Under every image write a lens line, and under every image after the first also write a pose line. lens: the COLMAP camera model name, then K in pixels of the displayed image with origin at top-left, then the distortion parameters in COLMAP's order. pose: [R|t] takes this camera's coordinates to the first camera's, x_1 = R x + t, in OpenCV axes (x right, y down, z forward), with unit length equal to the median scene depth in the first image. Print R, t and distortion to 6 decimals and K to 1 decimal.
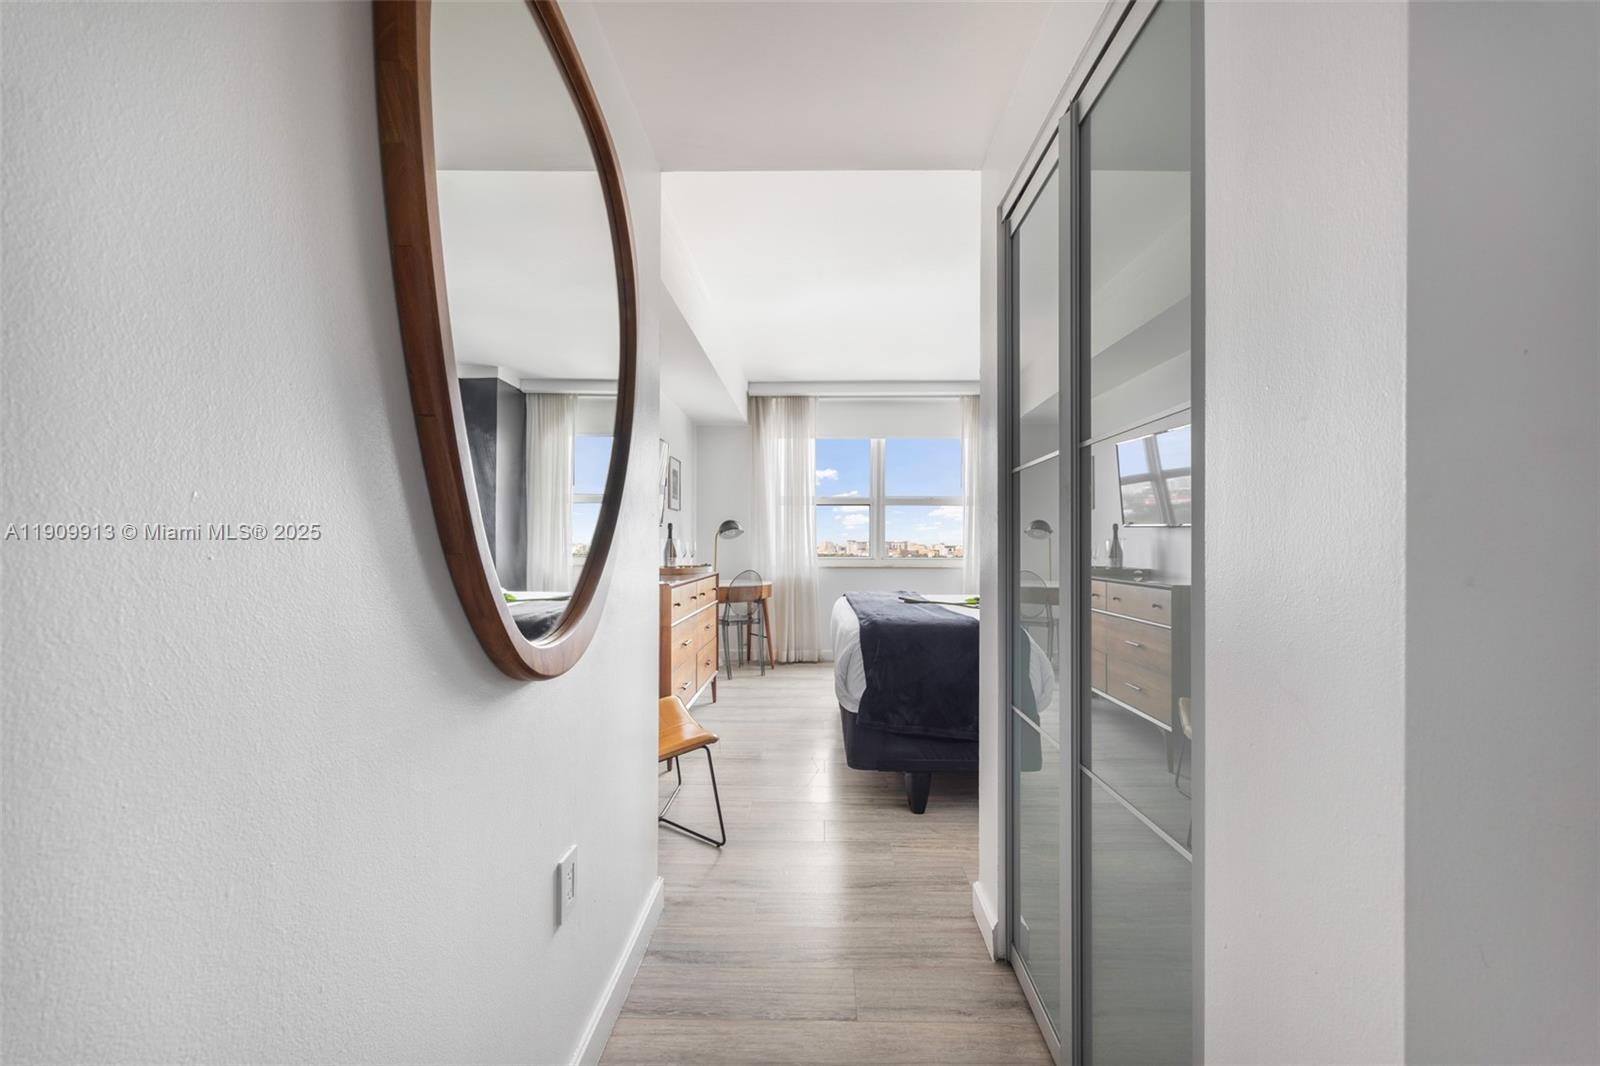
lens RADIAL K [[648.0, 0, 796.5], [0, 648.0, 540.4], [0, 0, 1]] dist [0.000591, 0.000081]
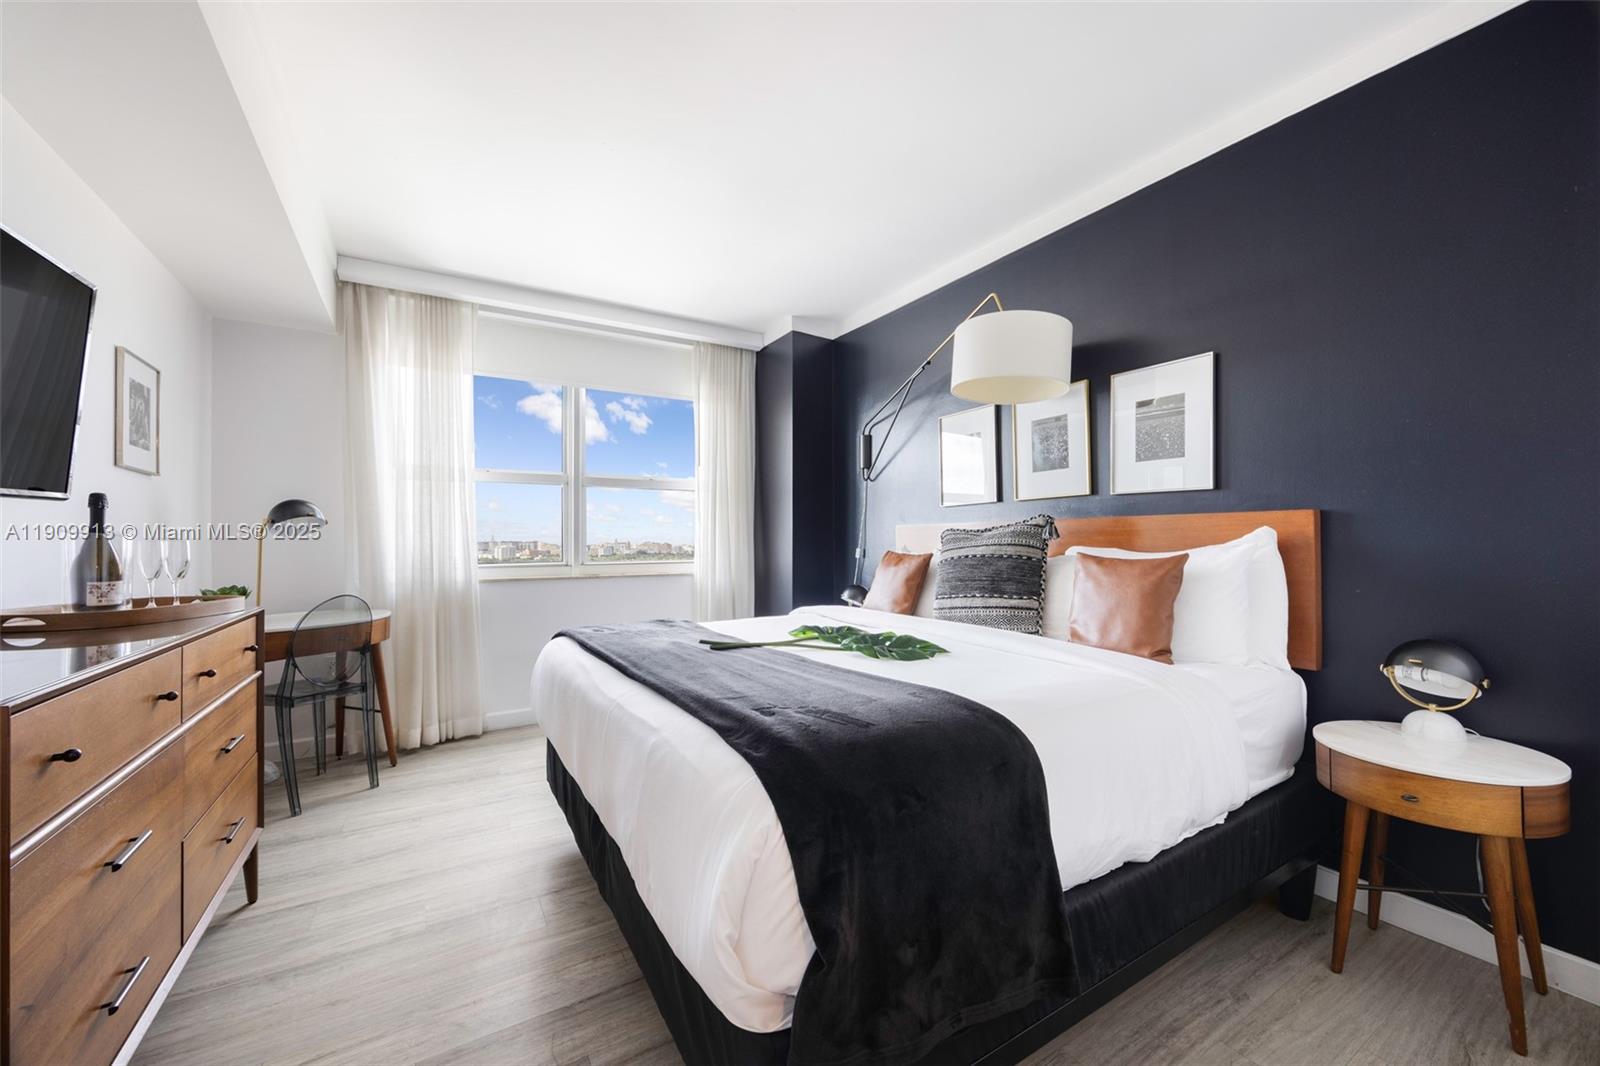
lens RADIAL K [[625.0, 0, 823.0], [0, 625.0, 535.8], [0, 0, 1]] dist [-0.002959, -0.000376]
pose [[0.824068, -0.002966, 0.566483, -0.036031], [0.006330, 0.999972, -0.003973, 0.002821], [-0.566456, 0.006860, 0.824064, 0.341321]]
